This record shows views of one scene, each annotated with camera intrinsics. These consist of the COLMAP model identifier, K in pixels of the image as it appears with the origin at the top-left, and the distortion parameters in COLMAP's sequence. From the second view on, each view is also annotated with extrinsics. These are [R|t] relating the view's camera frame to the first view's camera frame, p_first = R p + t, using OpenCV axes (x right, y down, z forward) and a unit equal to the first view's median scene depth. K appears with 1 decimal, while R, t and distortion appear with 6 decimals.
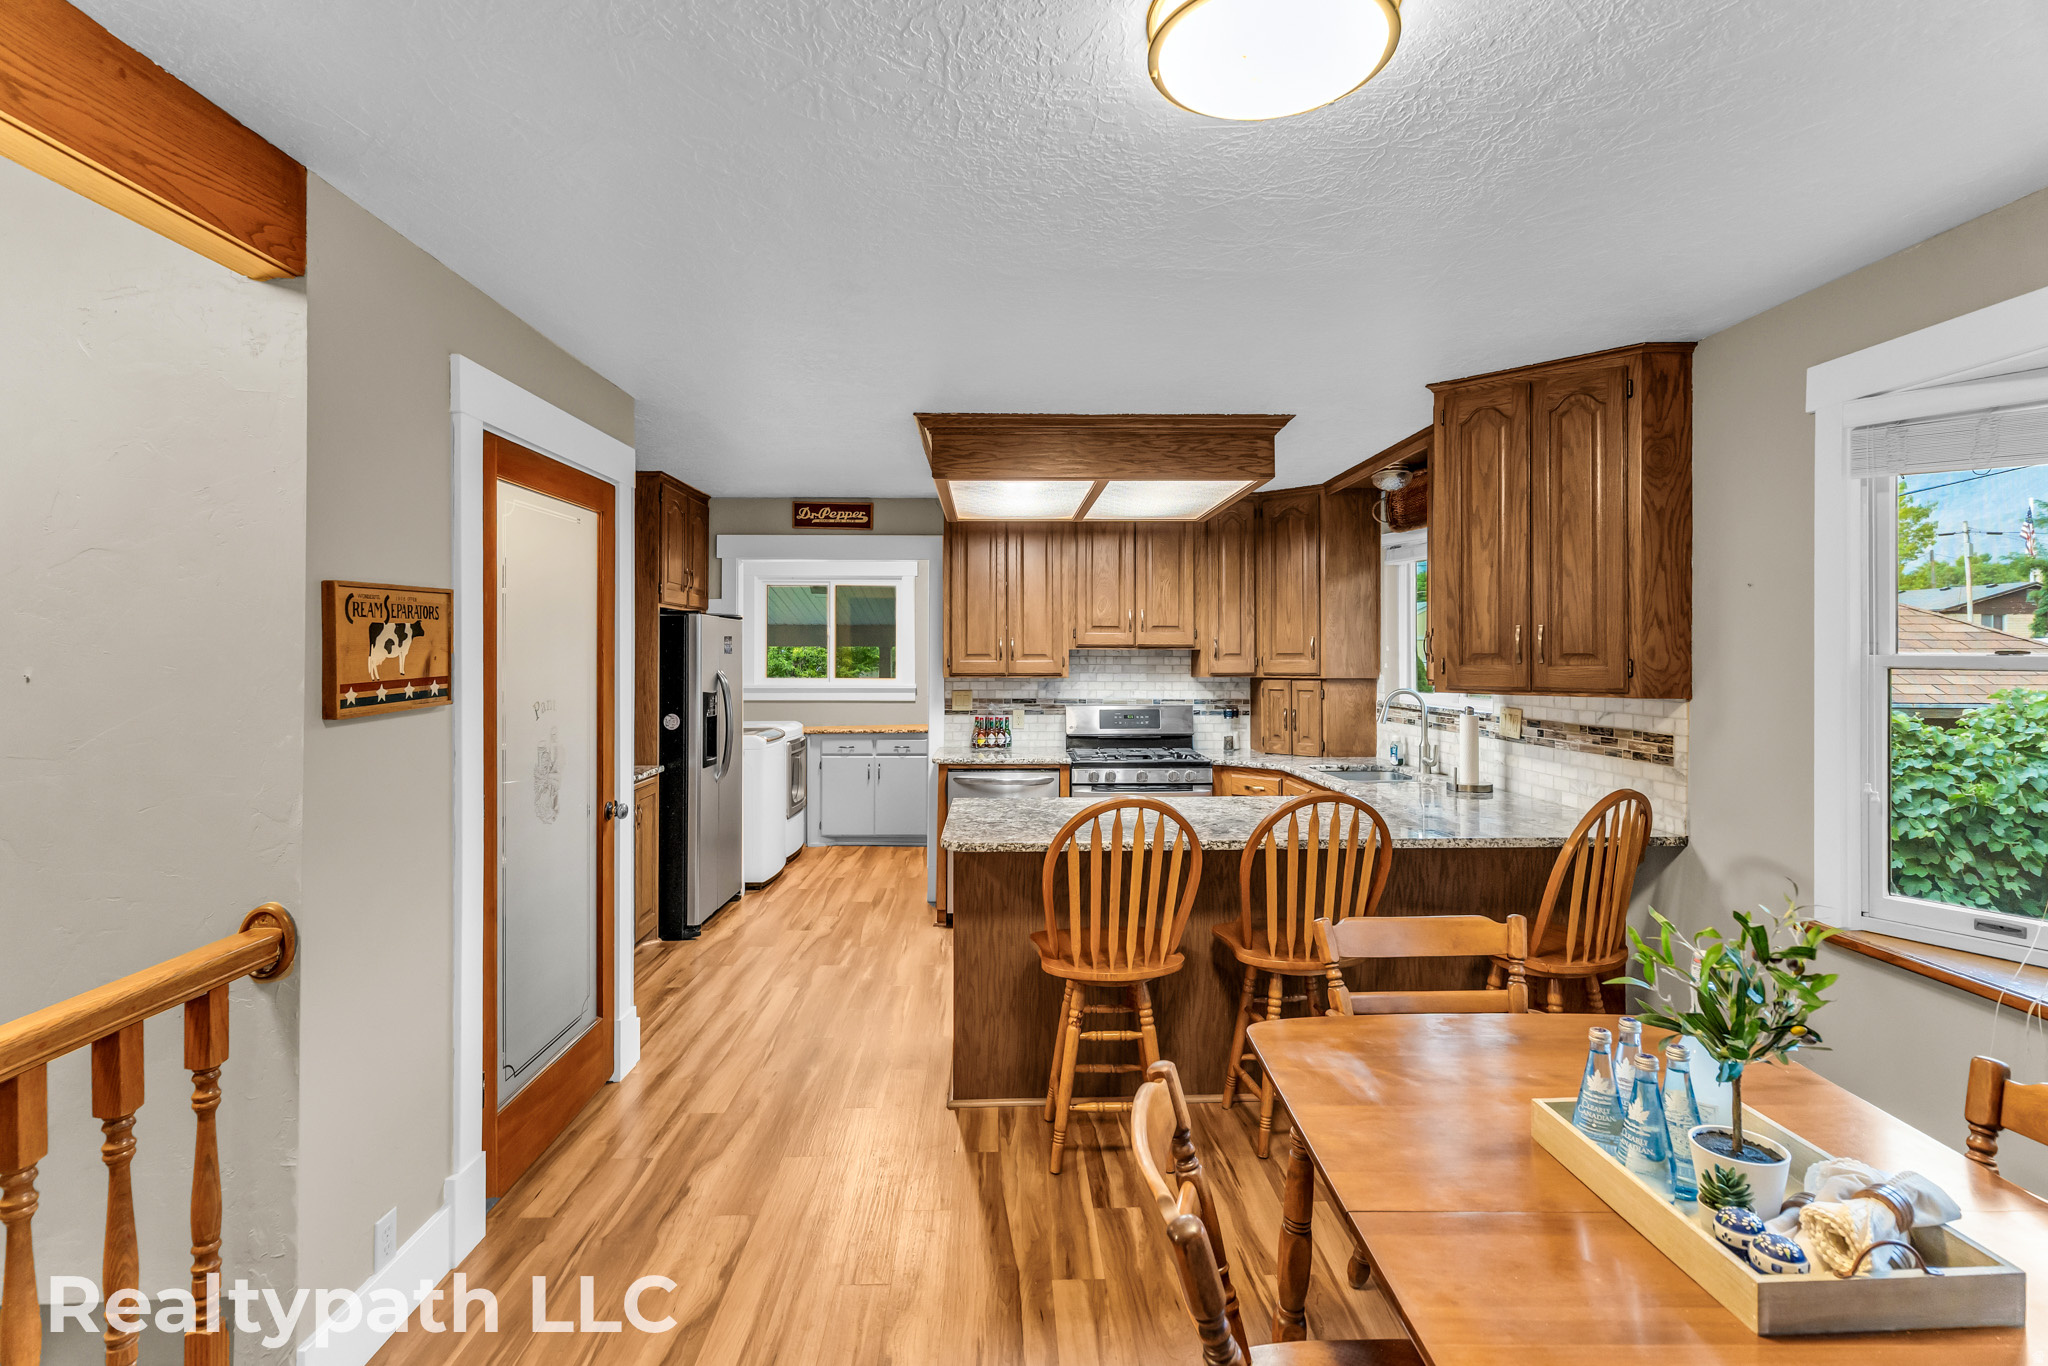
lens RADIAL K [[1006.0, 0, 1024.6], [0, 1006.0, 651.9], [0, 0, 1]] dist [-0.000919, 0.000218]
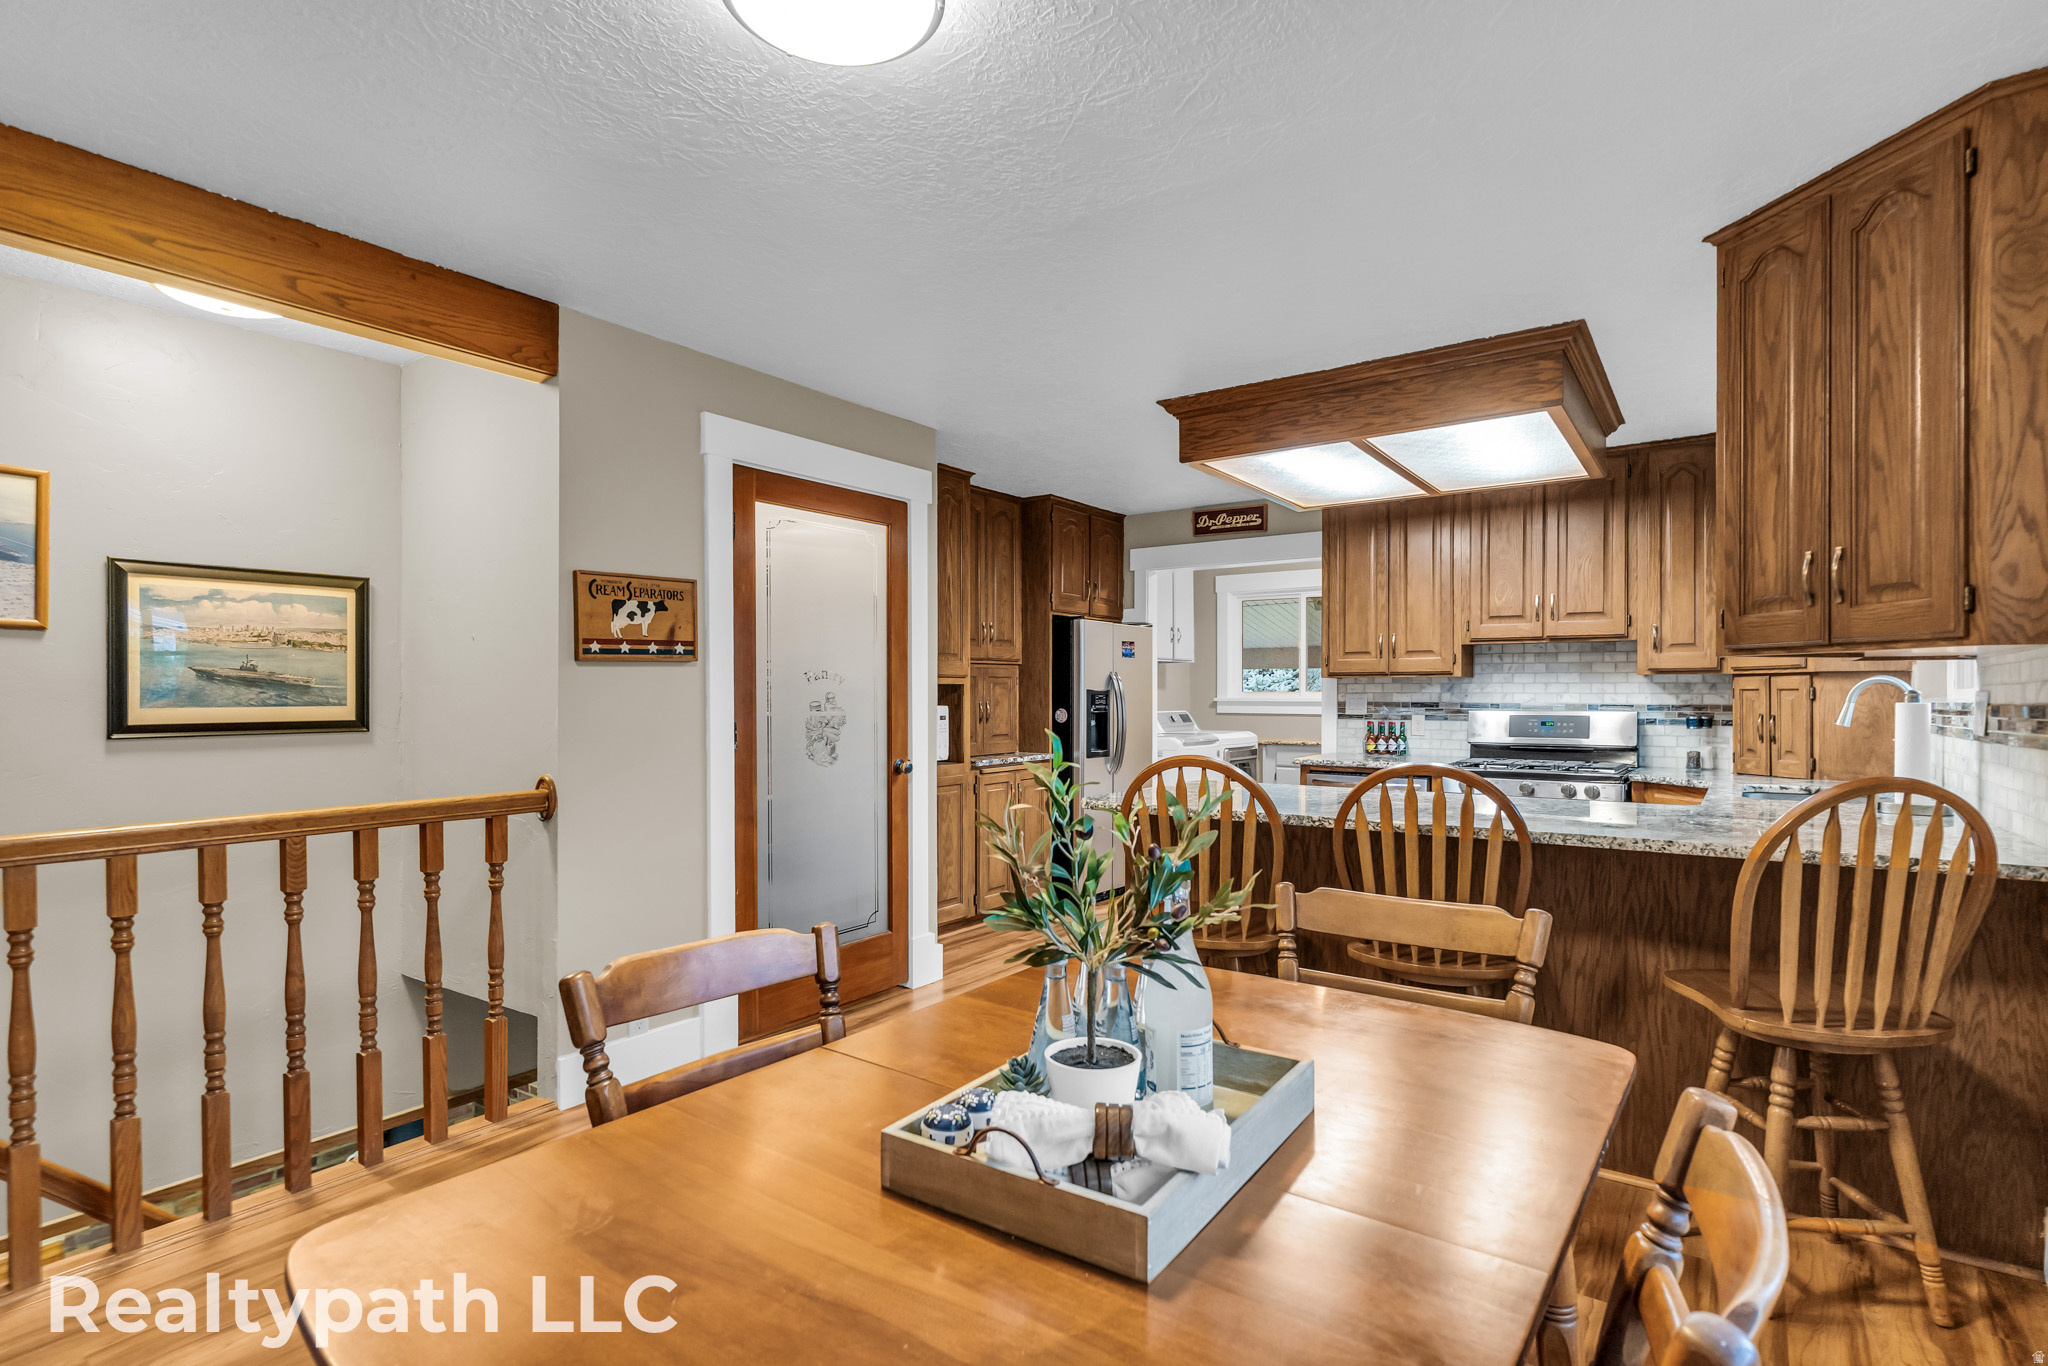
lens RADIAL K [[1006.0, 0, 1014.5], [0, 1006.0, 708.2], [0, 0, 1]] dist [-0.000919, 0.000218]
pose [[0.794339, 0.008918, -0.607409, 0.297308], [-0.000185, 0.999896, 0.014439, 0.045005], [0.607474, -0.011357, 0.794258, 0.068606]]
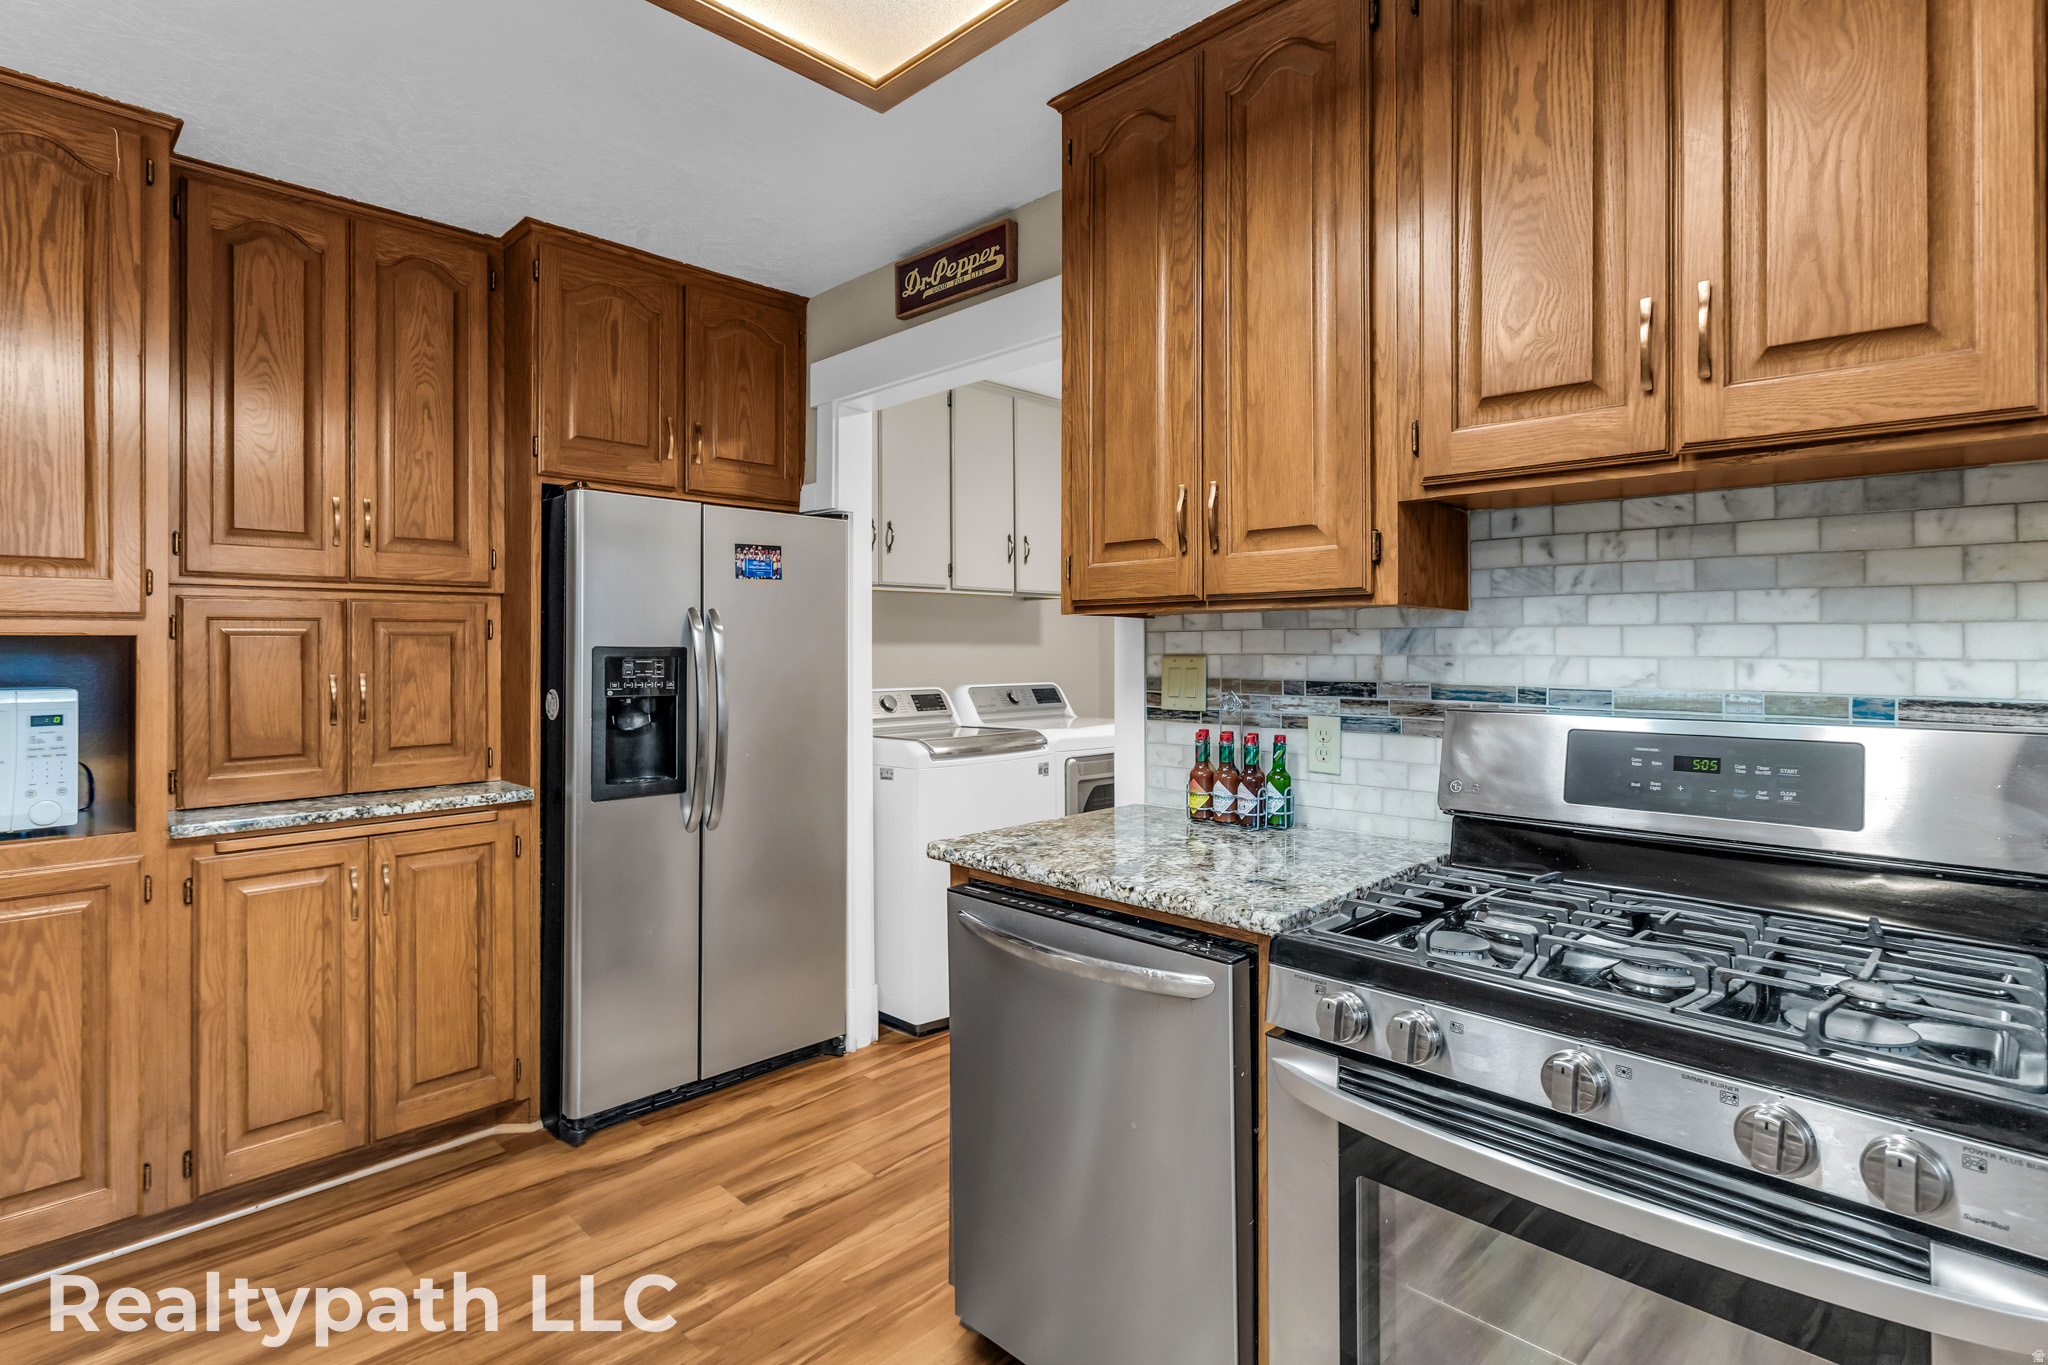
lens RADIAL K [[1006.0, 0, 1035.5], [0, 1006.0, 645.6], [0, 0, 1]] dist [-0.000919, 0.000218]
pose [[0.708234, -0.002968, -0.705971, 0.184396], [0.000878, 0.999994, -0.003324, 0.041565], [0.705977, 0.001734, 0.708233, 0.816674]]
